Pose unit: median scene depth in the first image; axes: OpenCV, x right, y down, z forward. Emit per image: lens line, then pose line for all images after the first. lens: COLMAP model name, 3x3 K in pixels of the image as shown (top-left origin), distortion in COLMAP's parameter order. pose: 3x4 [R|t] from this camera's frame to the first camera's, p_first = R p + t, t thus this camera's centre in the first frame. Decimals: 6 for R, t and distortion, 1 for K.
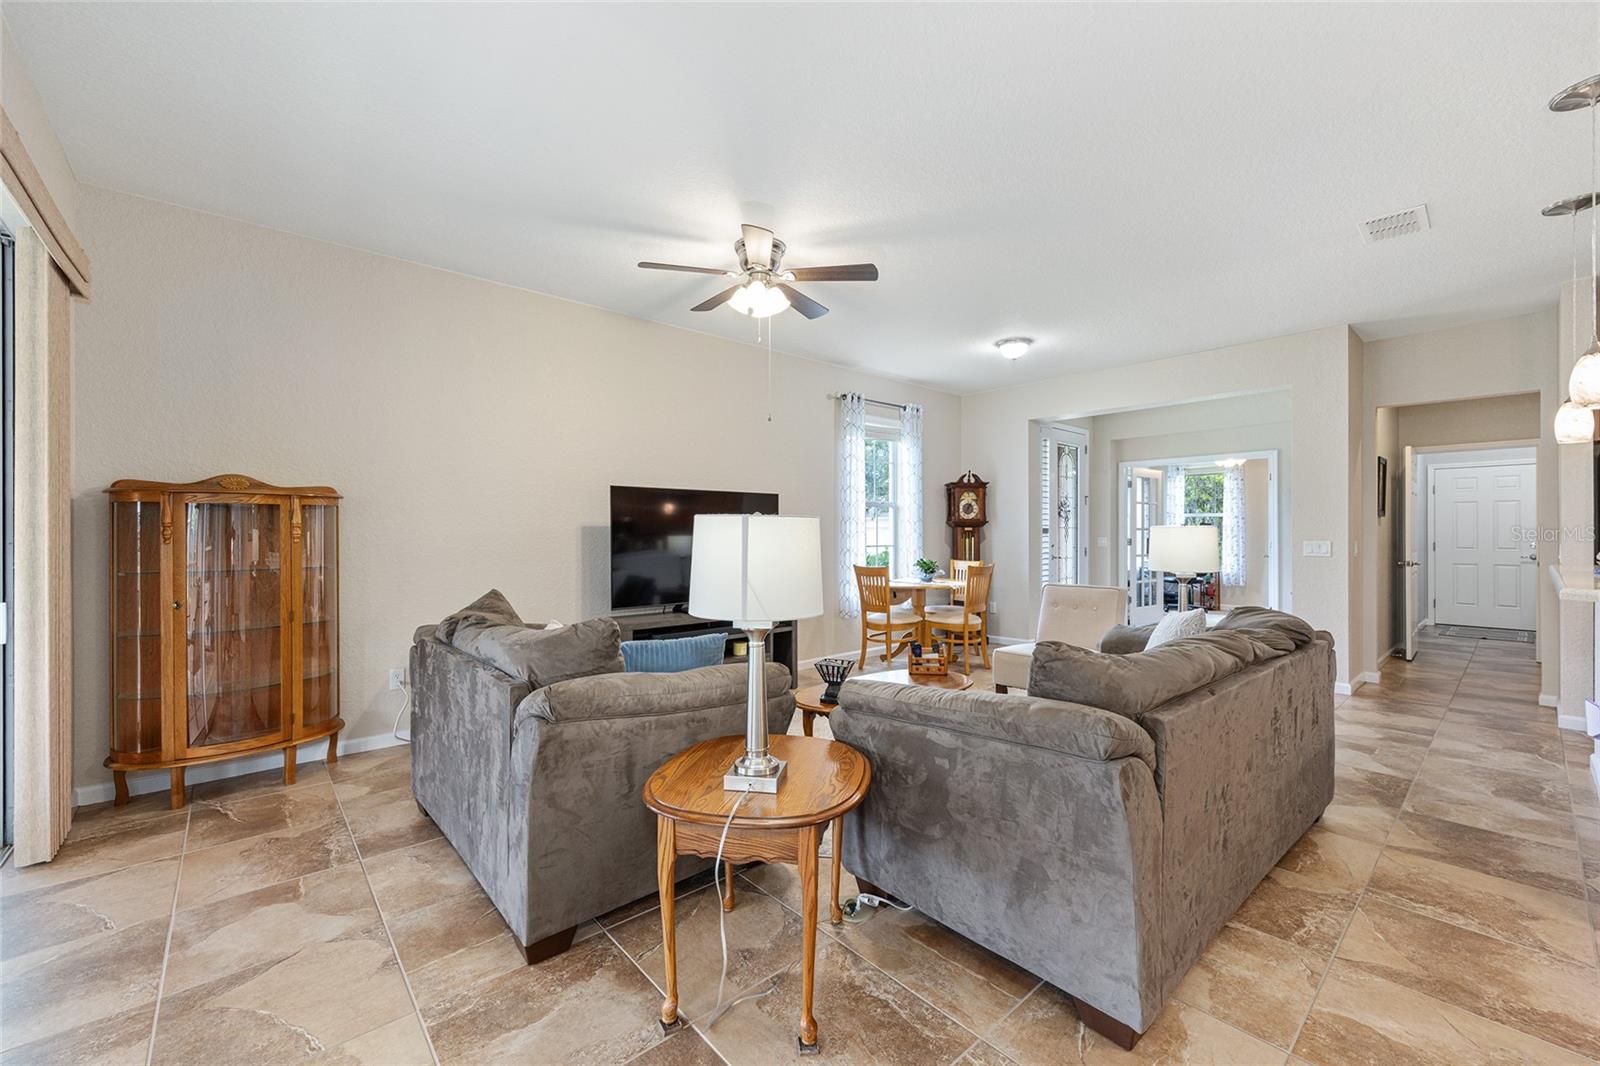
lens RADIAL K [[644.8, 0, 804.5], [0, 644.8, 529.6], [0, 0, 1]] dist [-0.002820, 0.001833]
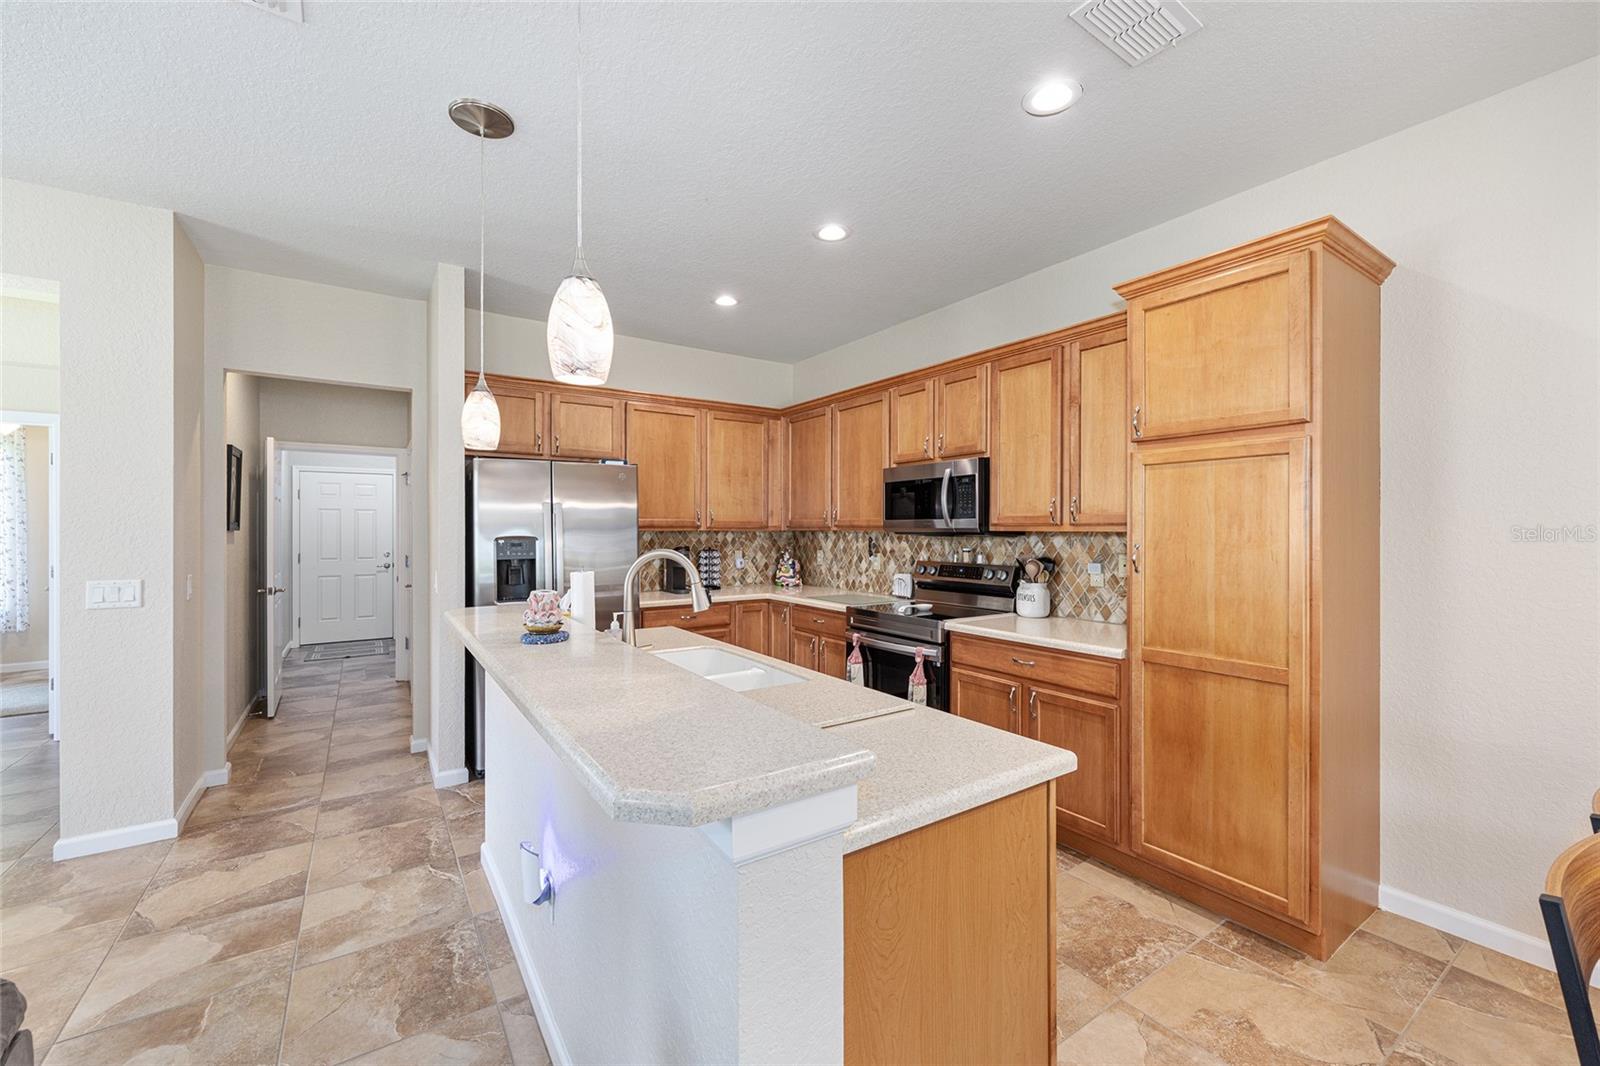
lens RADIAL K [[644.8, 0, 797.8], [0, 644.8, 530.3], [0, 0, 1]] dist [-0.002820, 0.001833]
pose [[0.134731, -0.001892, 0.990880, 0.314236], [-0.003477, 0.999991, 0.002383, -0.027061], [-0.990876, -0.003766, 0.134723, 0.329424]]
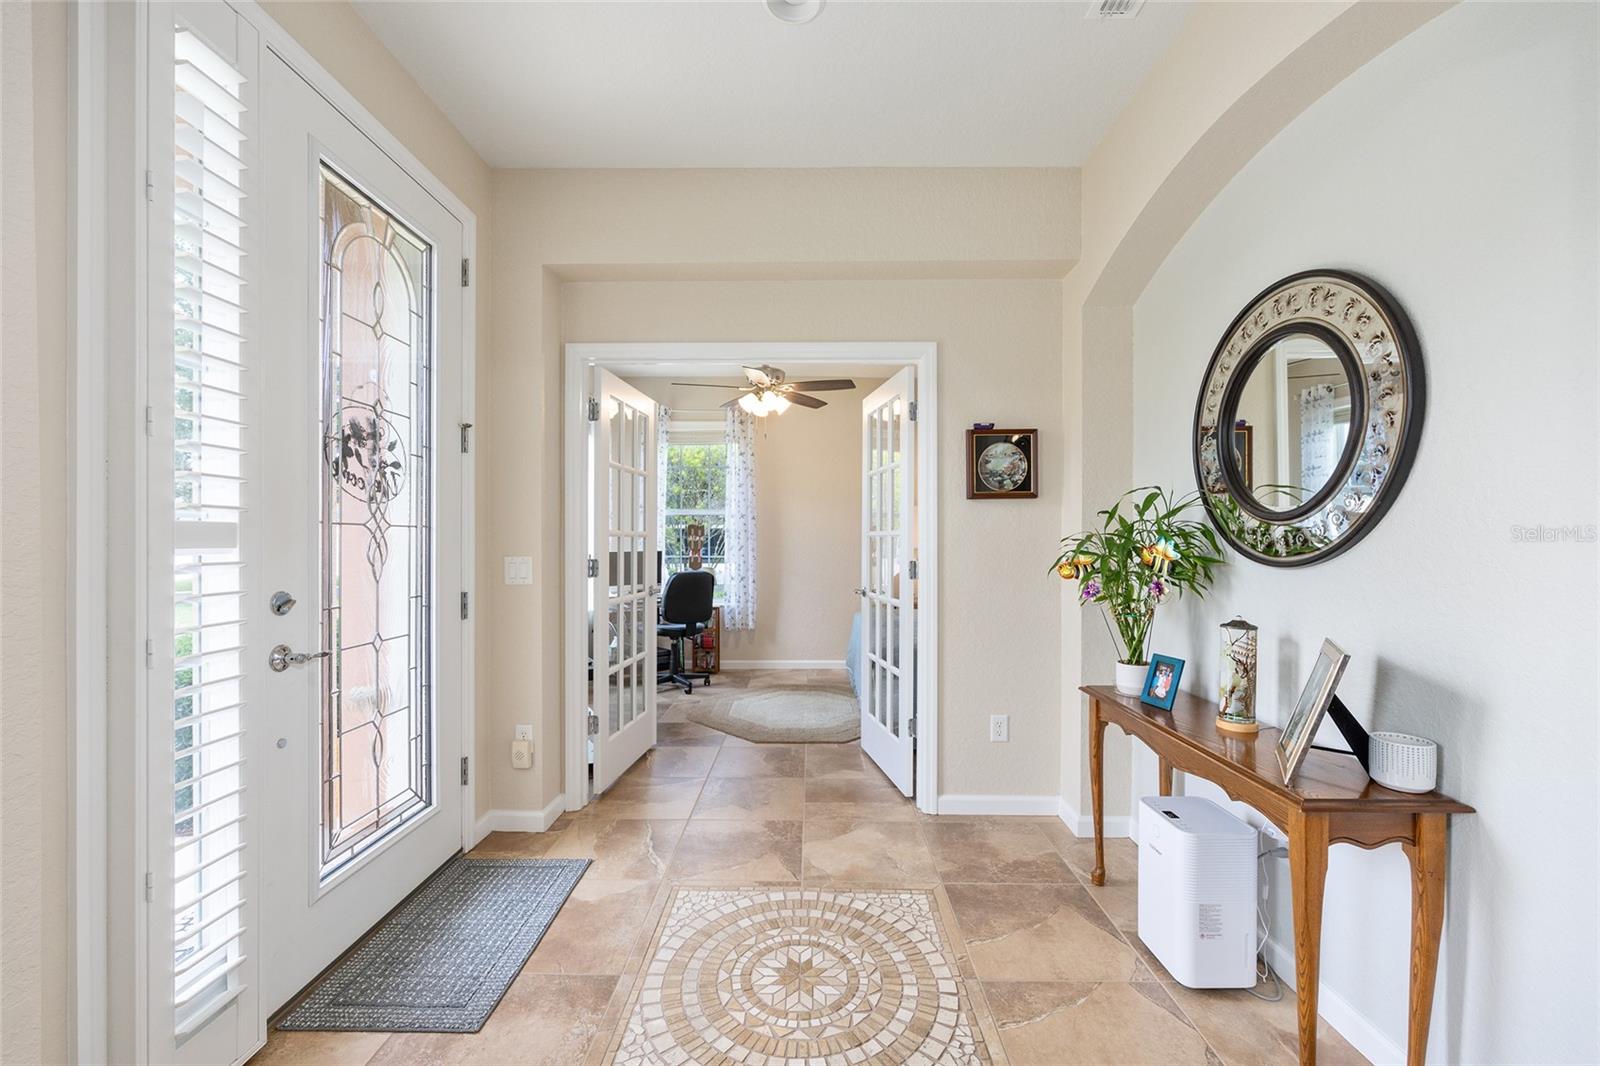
lens RADIAL K [[644.8, 0, 803.0], [0, 644.8, 545.5], [0, 0, 1]] dist [-0.002820, 0.001833]
pose [[0.677450, -0.004694, 0.735554, 0.502649], [-0.004961, 0.999928, 0.010950, 0.002214], [-0.735552, -0.011067, 0.677378, 1.054516]]
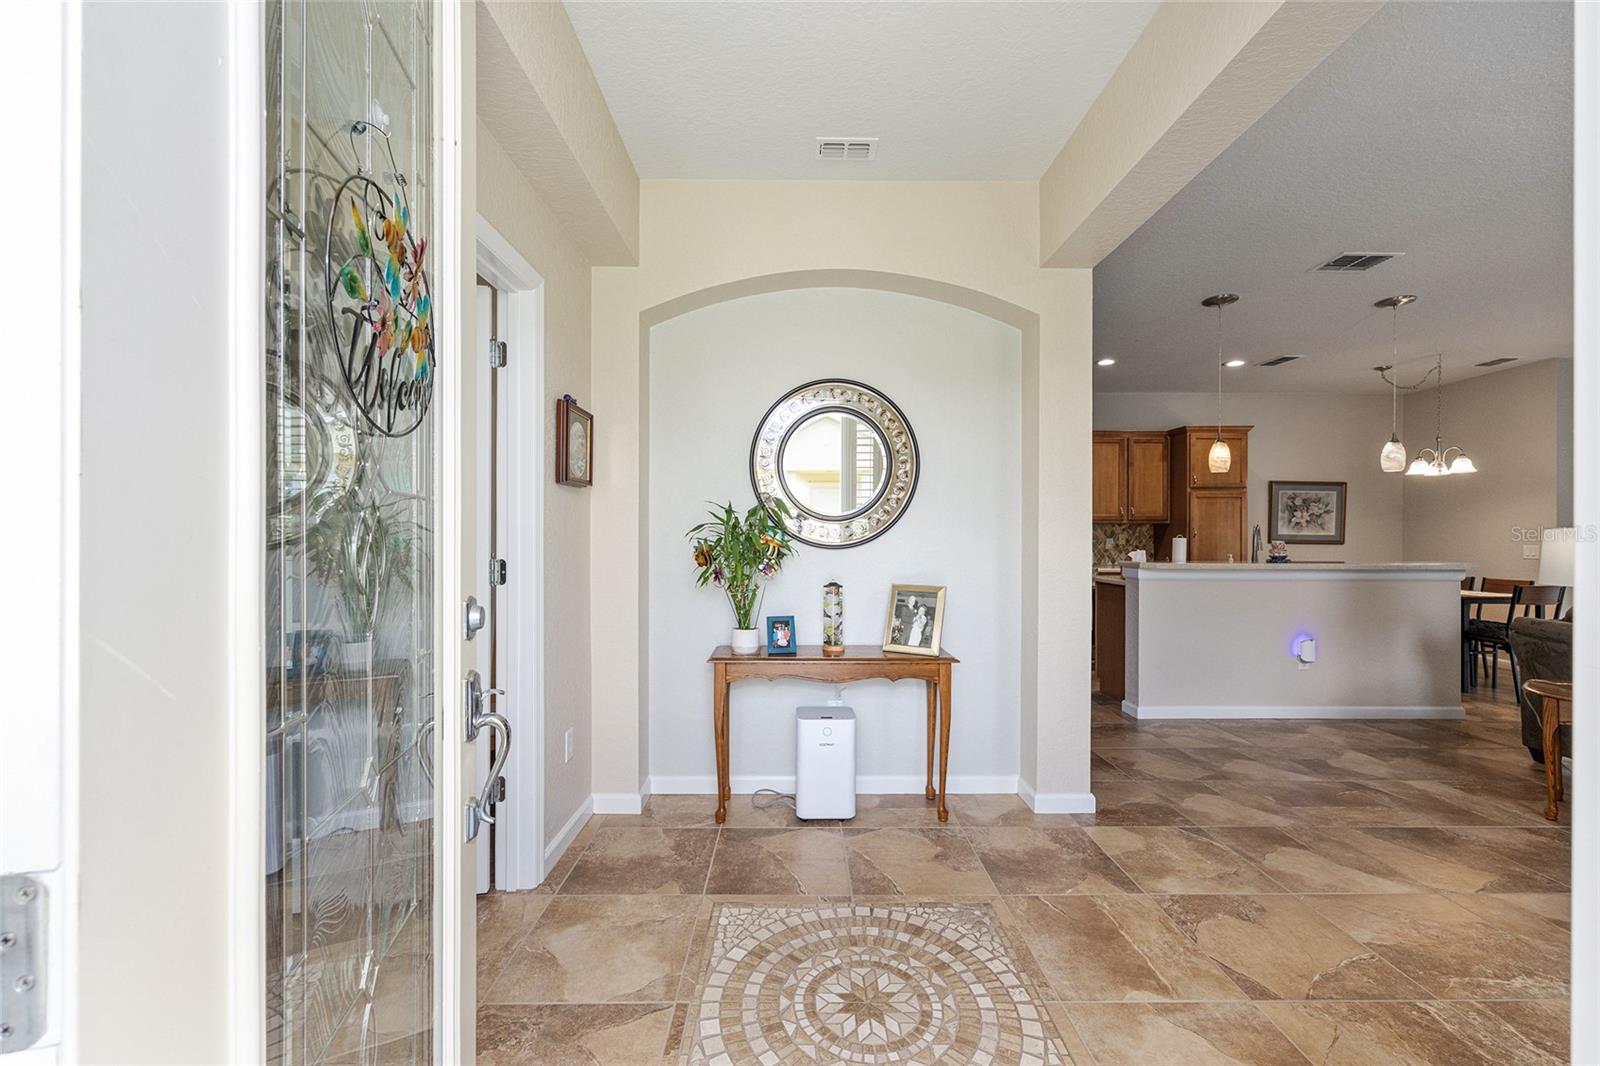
lens RADIAL K [[644.8, 0, 797.9], [0, 644.8, 536.1], [0, 0, 1]] dist [-0.002820, 0.001833]
pose [[-0.752151, -0.003334, 0.658982, 0.571718], [-0.005219, 0.999986, -0.000897, 0.005421], [-0.658970, -0.004114, -0.752158, 1.566532]]
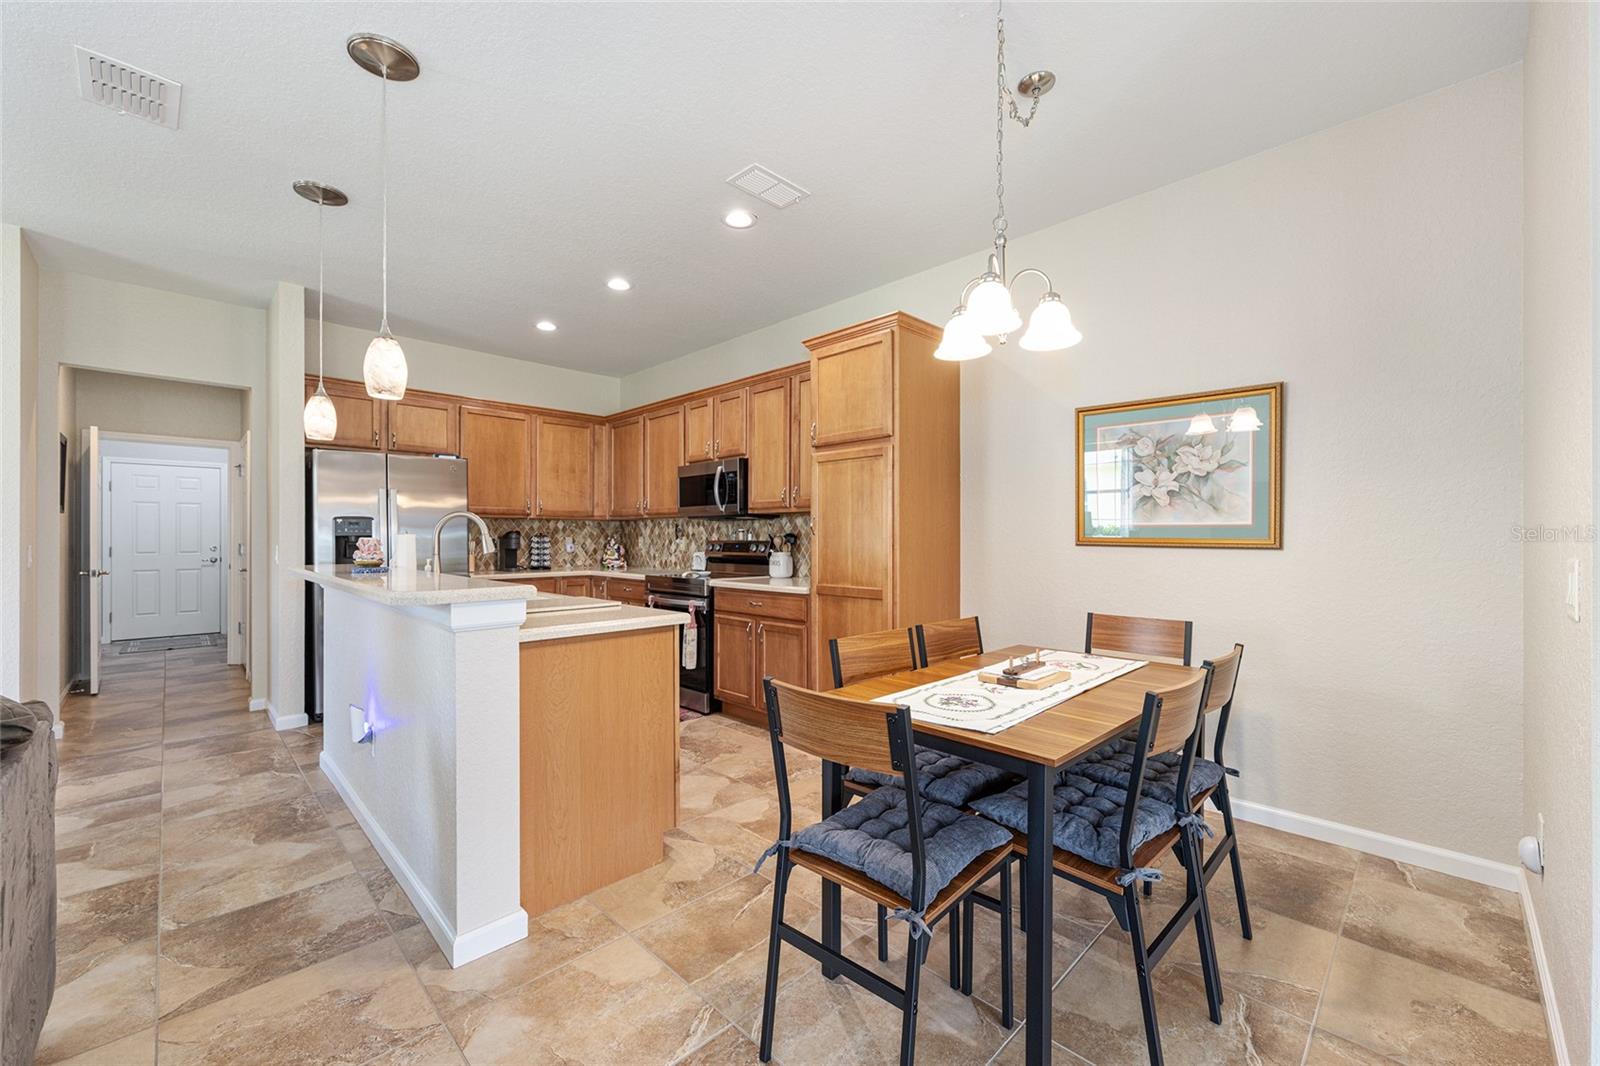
lens RADIAL K [[644.8, 0, 799.9], [0, 644.8, 536.8], [0, 0, 1]] dist [-0.002820, 0.001833]
pose [[-0.048855, 0.001312, 0.998805, 0.116229], [-0.002673, 0.999995, -0.001444, 0.007315], [-0.998802, -0.002741, -0.048851, 0.196848]]
